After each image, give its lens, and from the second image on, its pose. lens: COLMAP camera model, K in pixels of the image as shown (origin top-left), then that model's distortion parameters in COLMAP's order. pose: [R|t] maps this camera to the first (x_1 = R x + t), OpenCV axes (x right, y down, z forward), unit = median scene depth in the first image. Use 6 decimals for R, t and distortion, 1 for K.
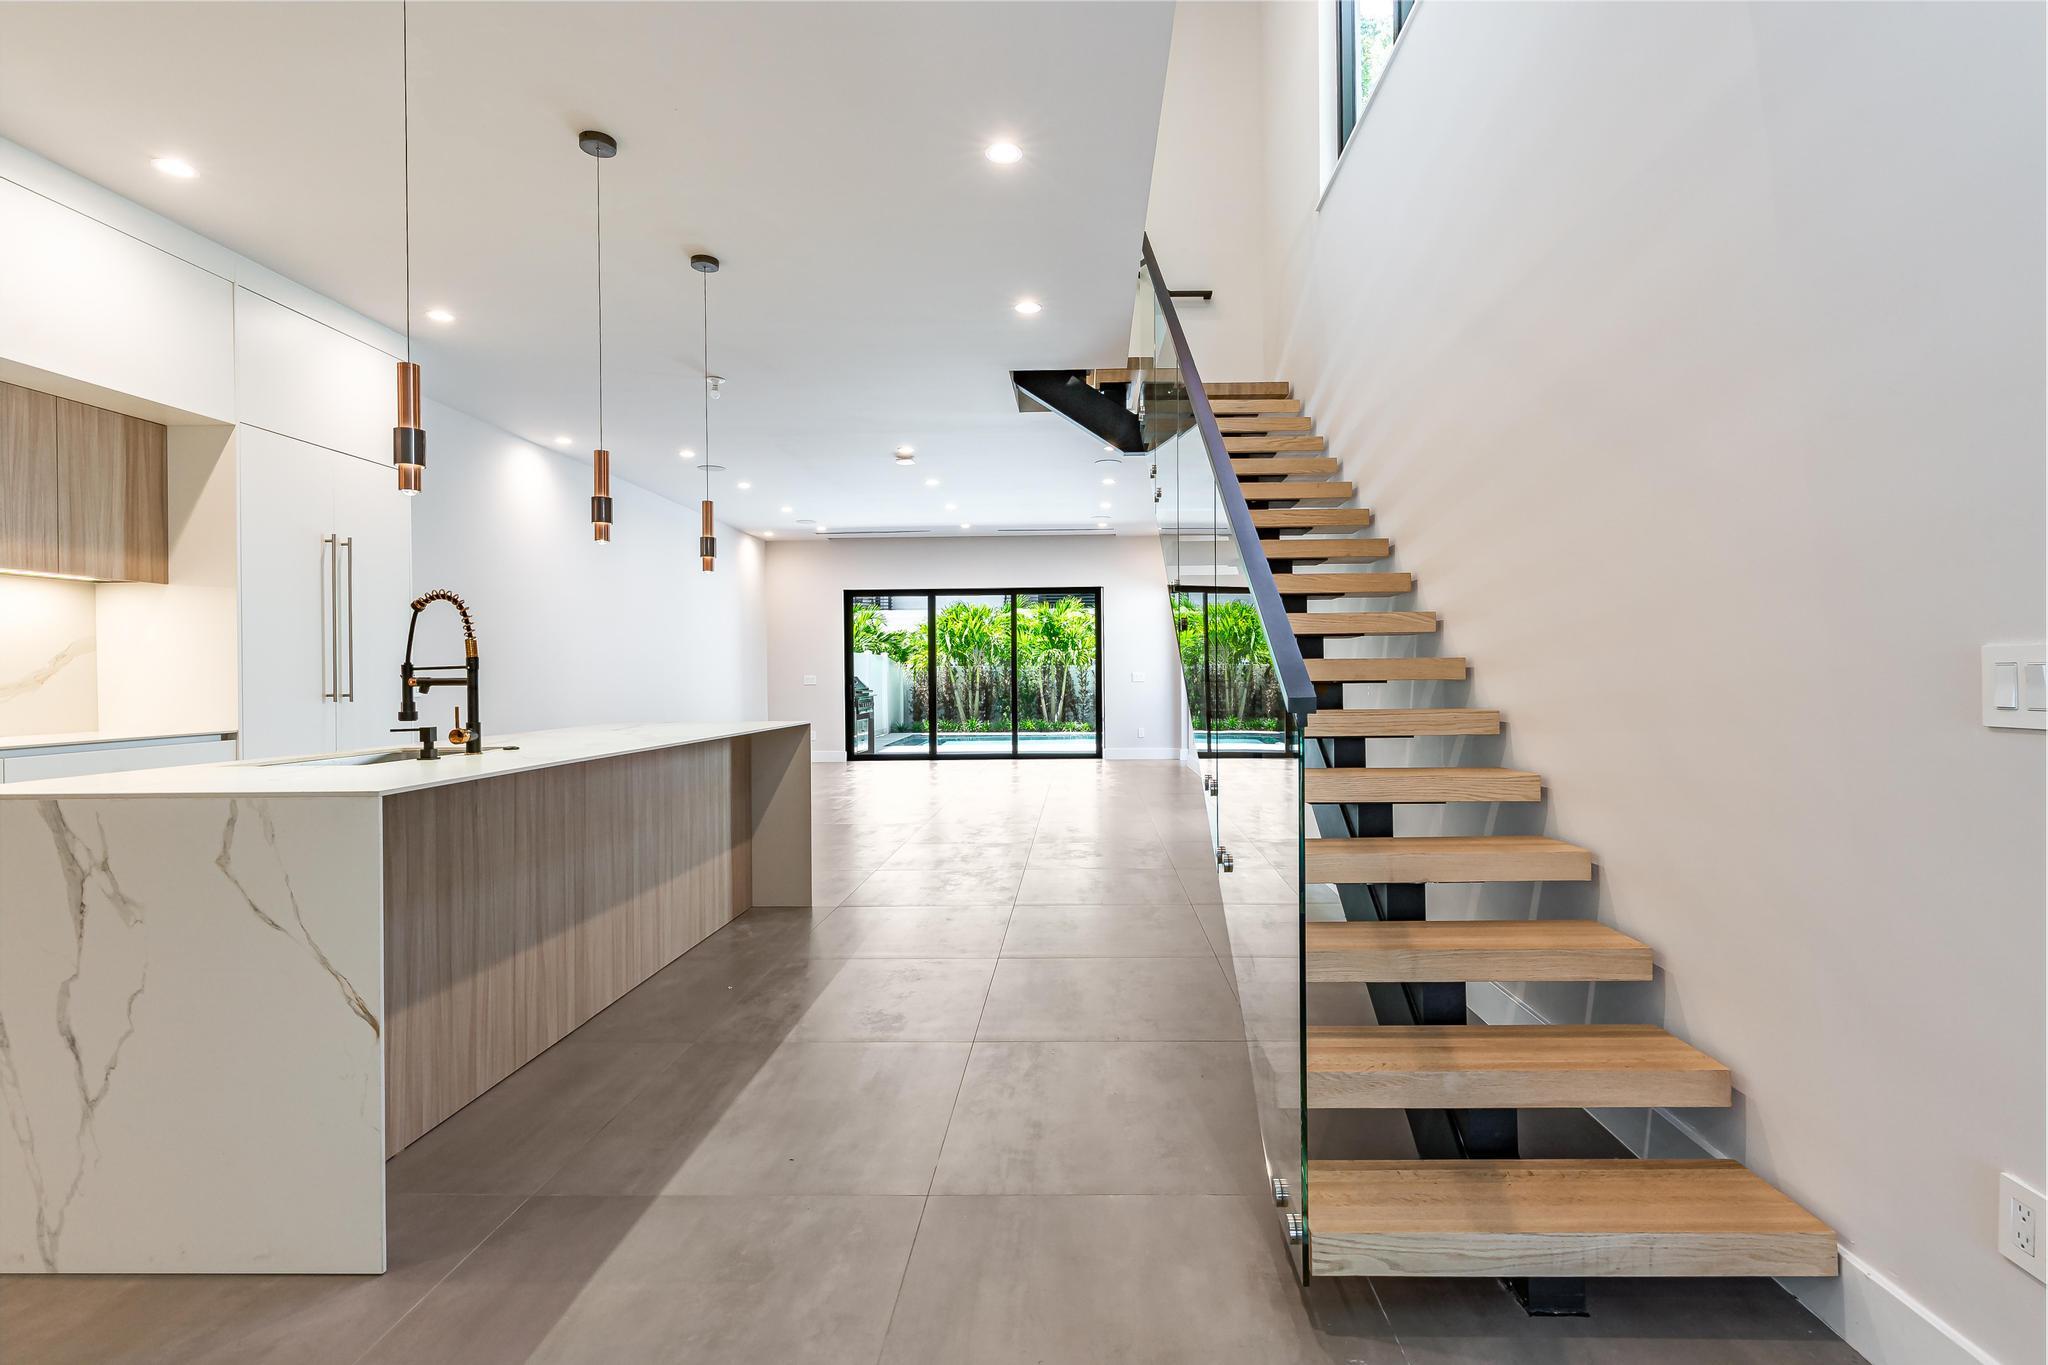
lens RADIAL K [[935.9, 0, 1104.4], [0, 935.9, 696.5], [0, 0, 1]] dist [-0.007860, -0.000559]
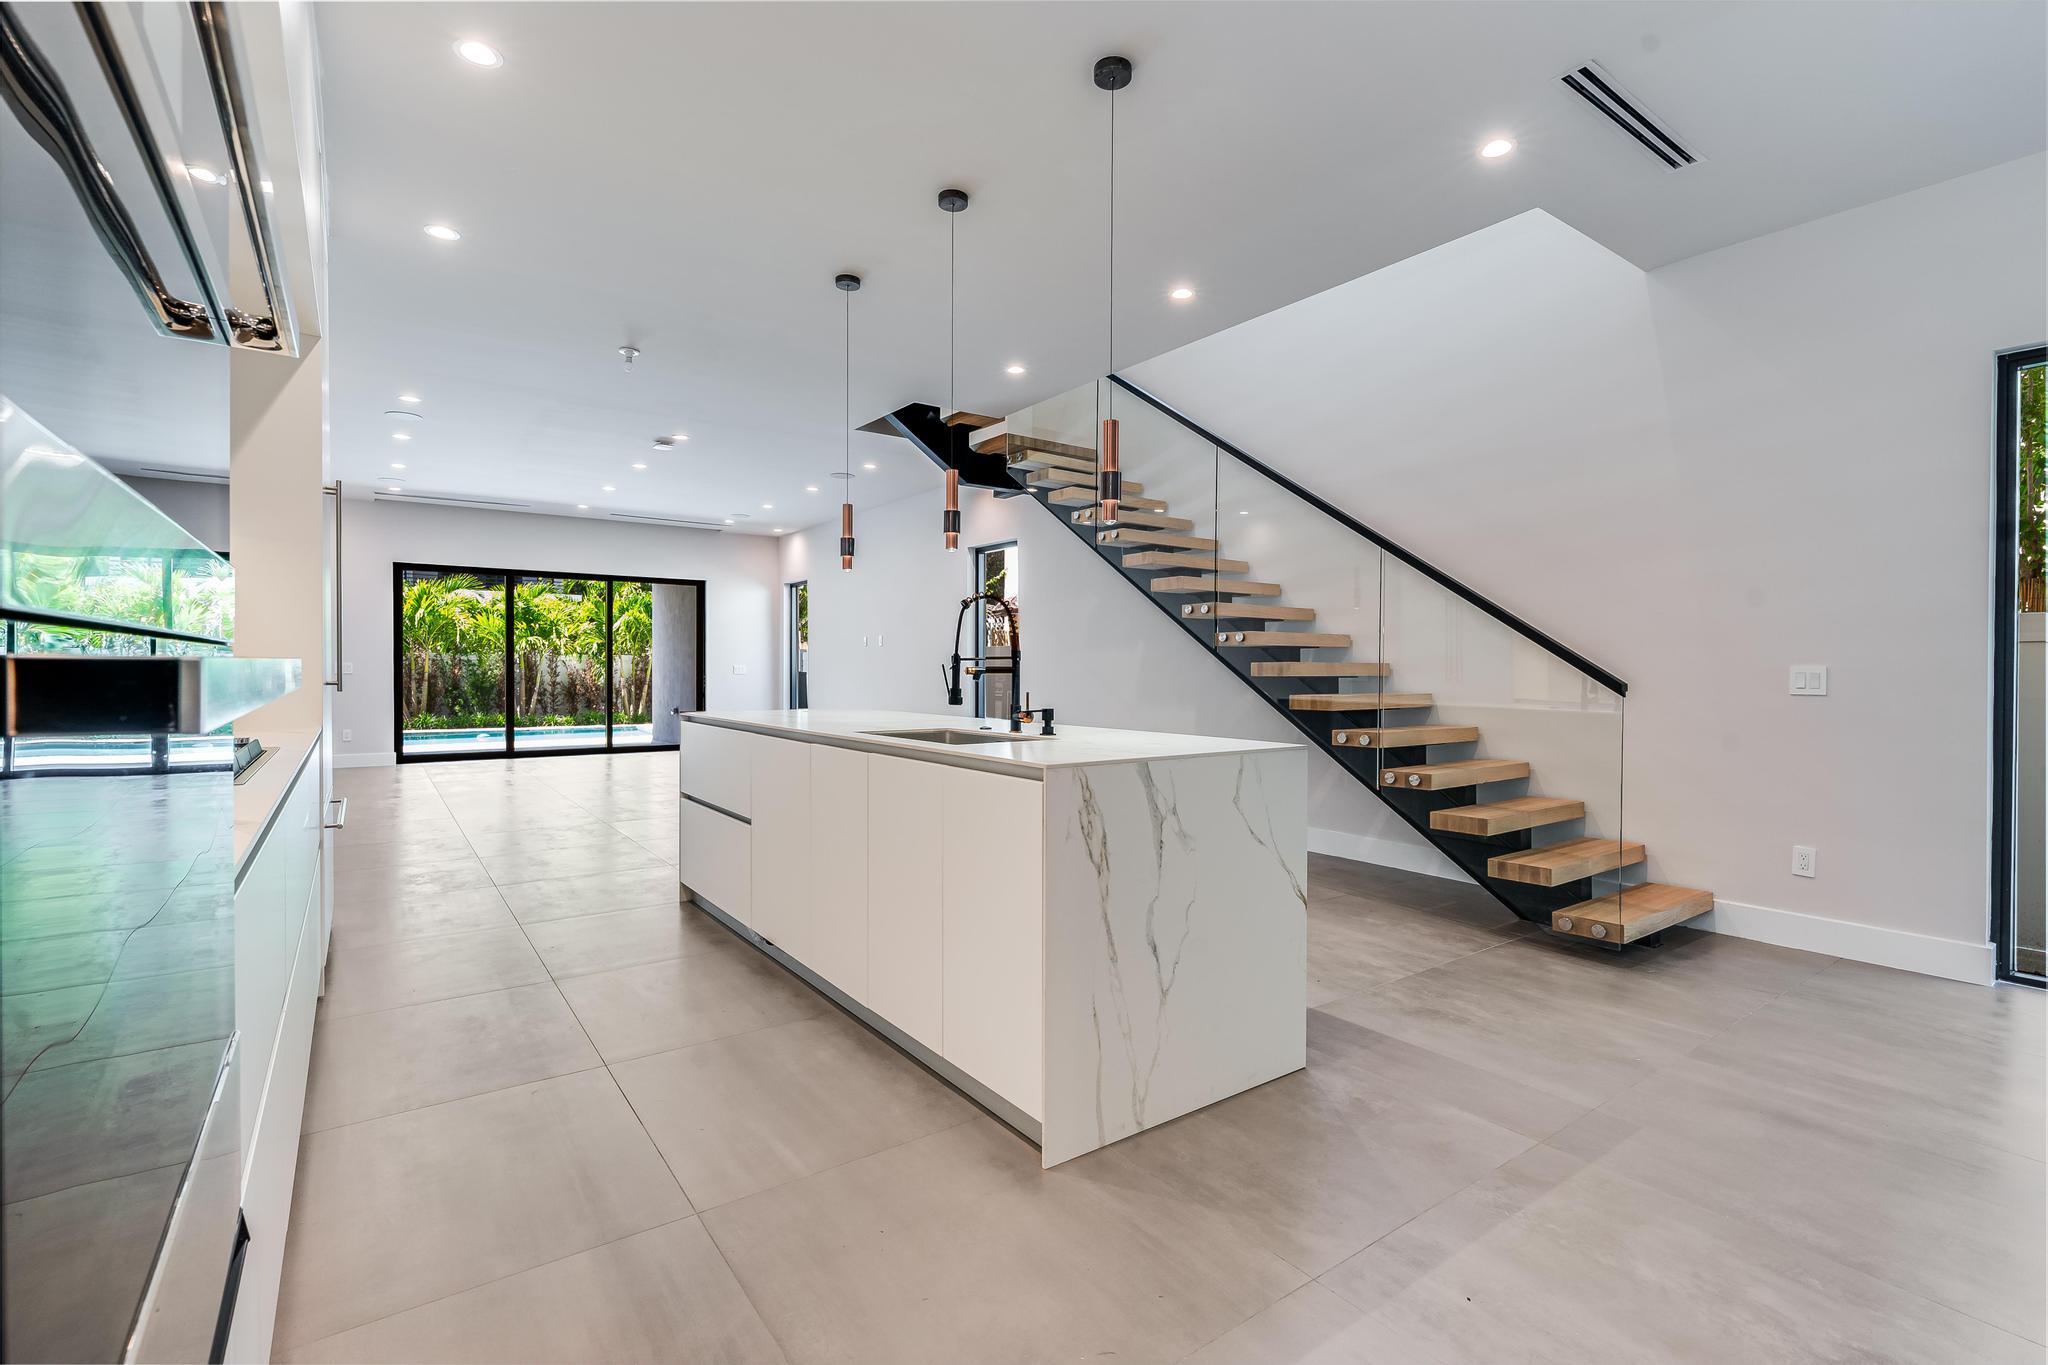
lens RADIAL K [[935.9, 0, 1012.2], [0, 935.9, 684.6], [0, 0, 1]] dist [-0.007860, -0.000559]
pose [[0.808173, 0.001693, 0.588943, -1.153924], [0.001185, 0.999989, -0.004501, 0.004811], [-0.588945, 0.004336, 0.808162, 0.029665]]
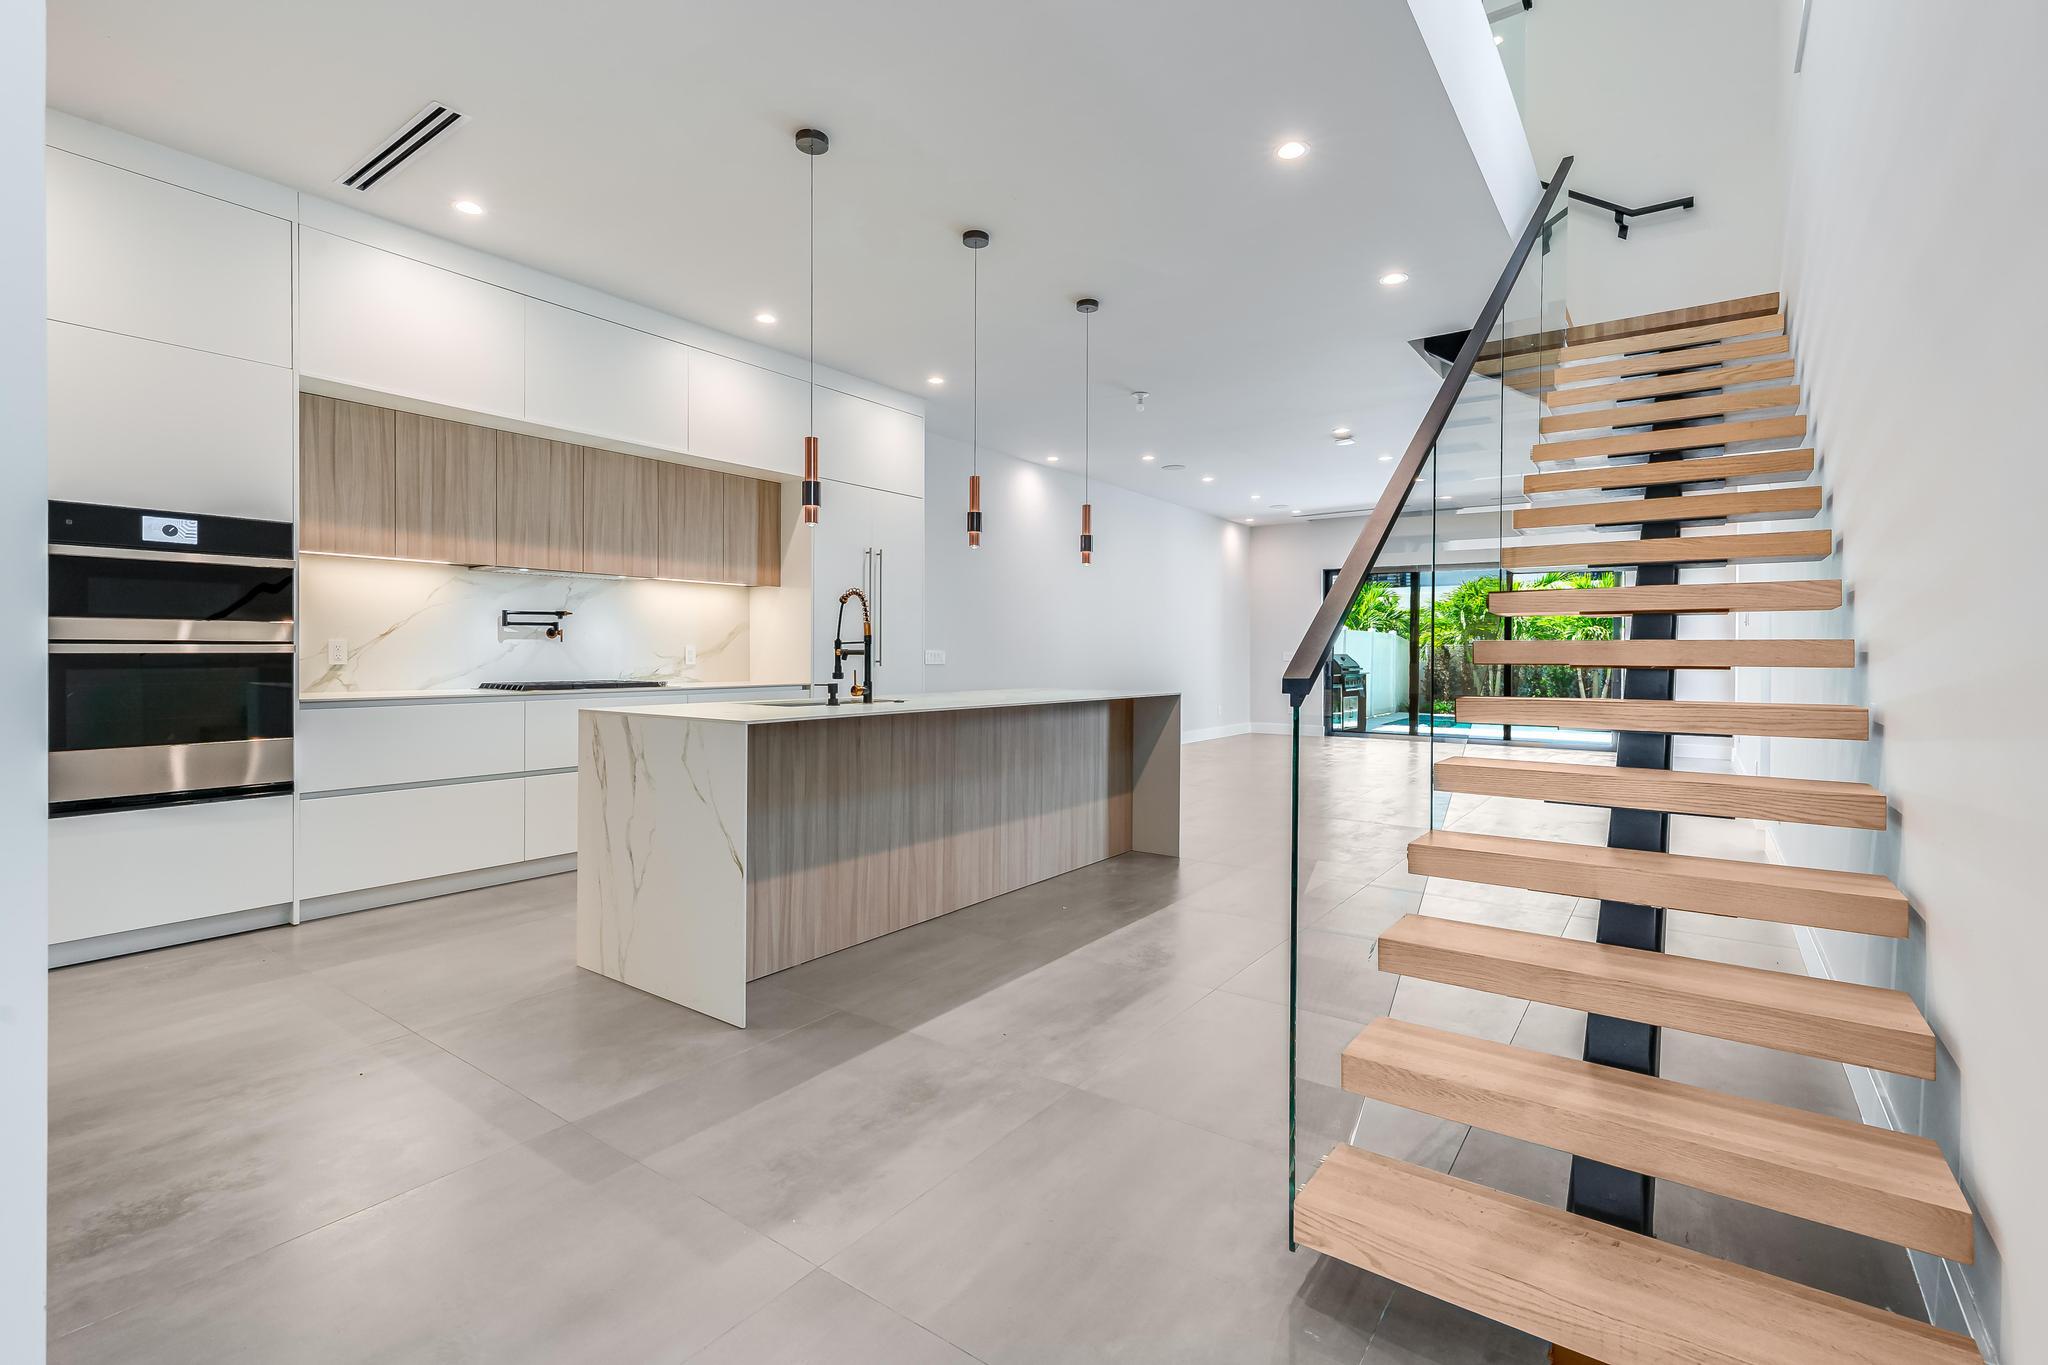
lens RADIAL K [[935.9, 0, 1064.6], [0, 935.9, 676.2], [0, 0, 1]] dist [-0.007860, -0.000559]
pose [[0.820451, 0.027157, -0.571072, 0.315557], [-0.025884, 0.999611, 0.010349, -0.002232], [0.571131, 0.006291, 0.820835, 0.005922]]
